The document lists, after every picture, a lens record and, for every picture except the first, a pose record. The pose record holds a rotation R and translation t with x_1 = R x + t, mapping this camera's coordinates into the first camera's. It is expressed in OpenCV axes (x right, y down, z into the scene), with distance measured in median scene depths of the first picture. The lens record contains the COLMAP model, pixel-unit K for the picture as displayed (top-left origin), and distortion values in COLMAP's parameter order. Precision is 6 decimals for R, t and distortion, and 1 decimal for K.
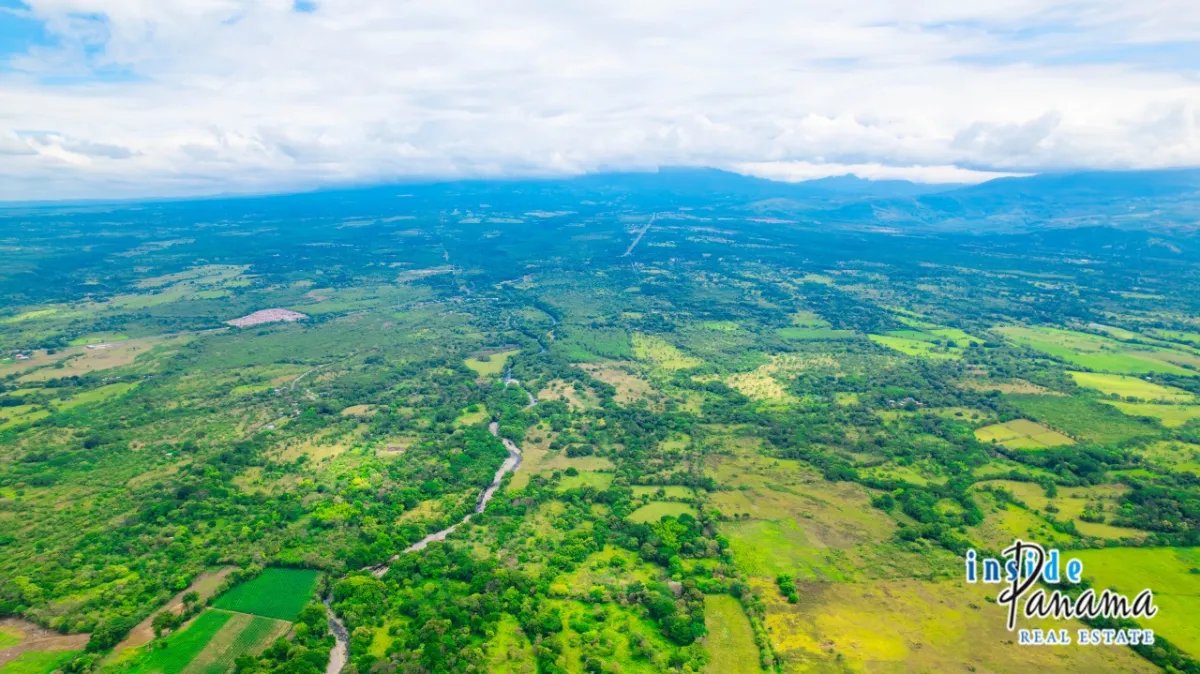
lens RADIAL K [[770.6, 0, 602.8], [0, 770.6, 343.8], [0, 0, 1]] dist [-0.079697, 0.074880]
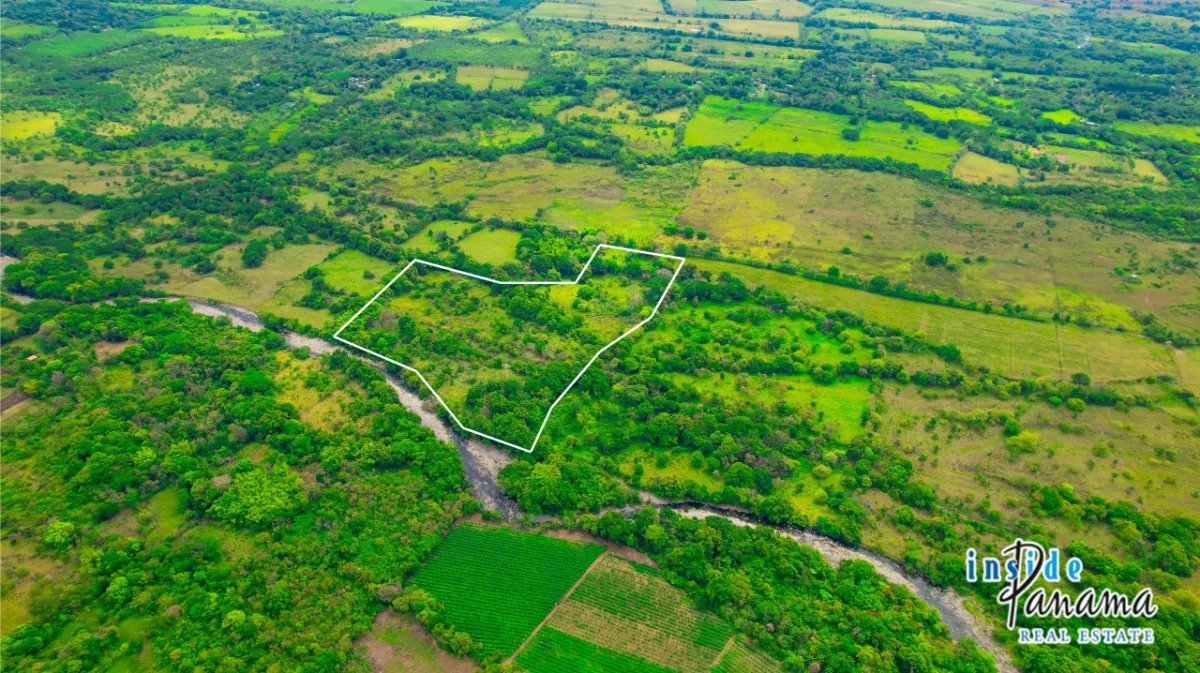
lens RADIAL K [[770.6, 0, 602.8], [0, 770.6, 343.3], [0, 0, 1]] dist [-0.079697, 0.074880]
pose [[0.330000, -0.521869, 0.786608, -0.412126], [0.163714, 0.852301, 0.496771, -0.066090], [-0.929676, -0.035156, 0.366697, 0.364257]]
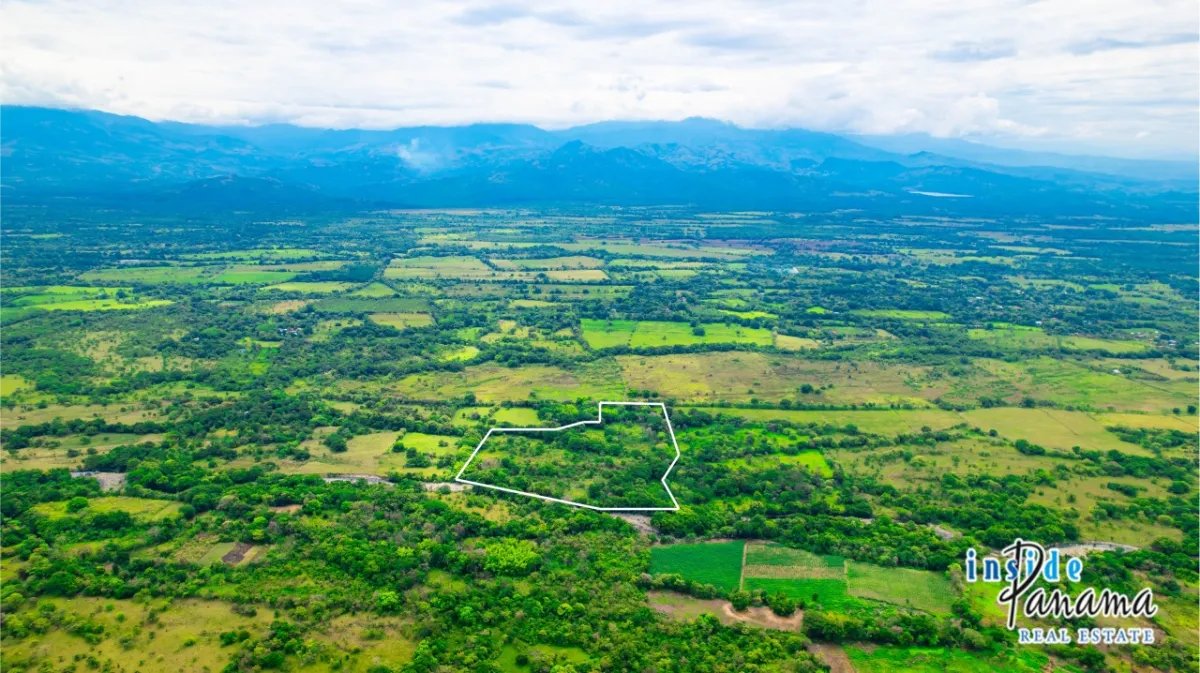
lens RADIAL K [[770.6, 0, 602.8], [0, 770.6, 343.3], [0, 0, 1]] dist [-0.079697, 0.074880]
pose [[-0.026836, -0.248509, 0.968258, -0.668745], [0.172859, 0.952862, 0.249348, -0.100434], [-0.984581, 0.174064, 0.017386, 0.547300]]
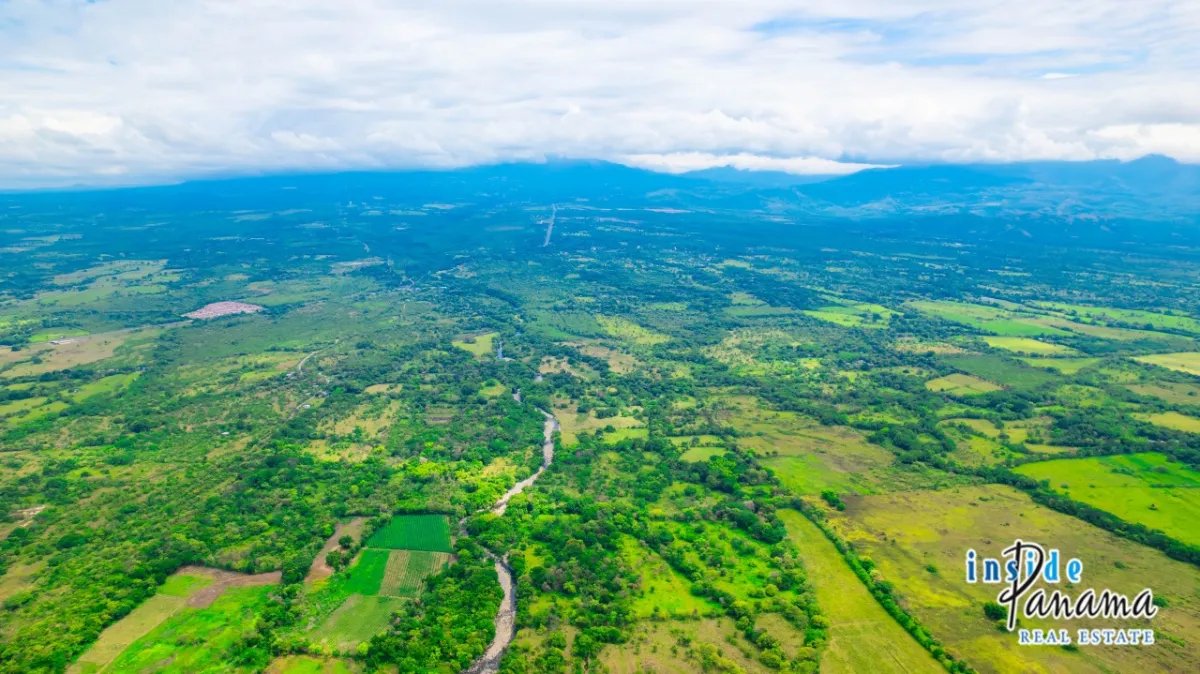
lens RADIAL K [[770.6, 0, 602.8], [0, 770.6, 343.8], [0, 0, 1]] dist [-0.079697, 0.074880]
pose [[0.988121, -0.031808, 0.150350, -0.164393], [0.030178, 0.999459, 0.013106, 0.018800], [-0.150685, -0.008413, 0.988546, -0.094436]]
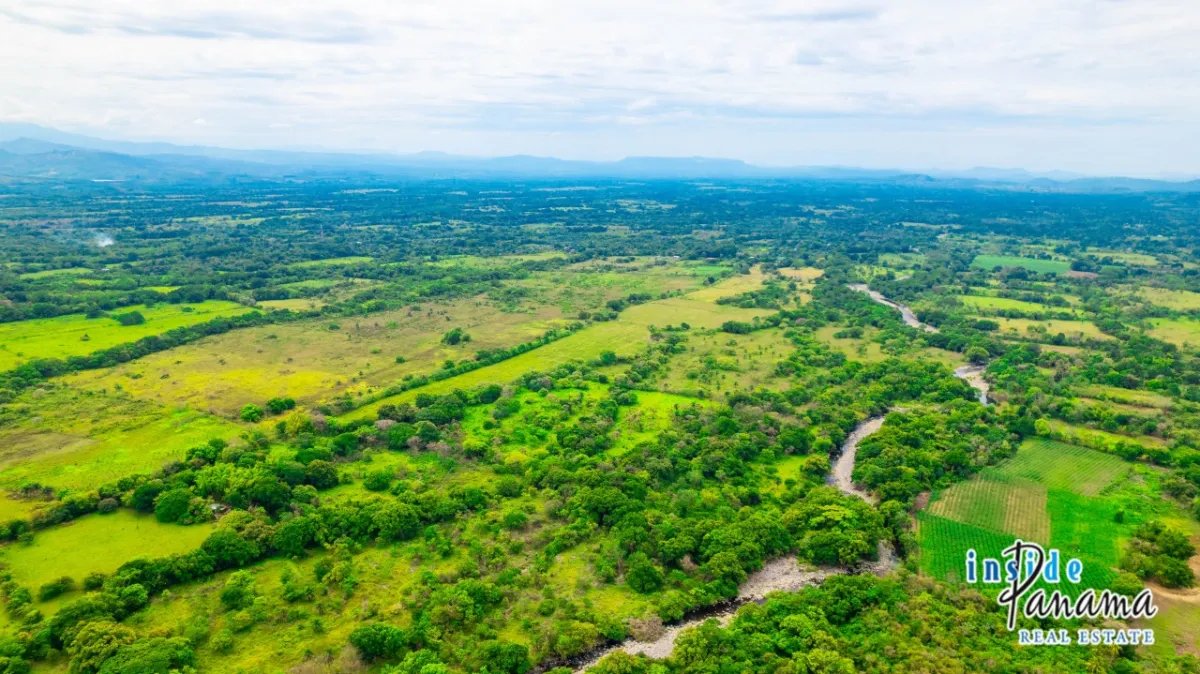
lens RADIAL K [[770.6, 0, 602.8], [0, 770.6, 343.8], [0, 0, 1]] dist [-0.079697, 0.074880]
pose [[-0.885029, -0.125293, 0.448359, -0.209208], [0.069595, 0.916670, 0.393538, -0.011858], [-0.460305, 0.379496, -0.802560, 0.762090]]
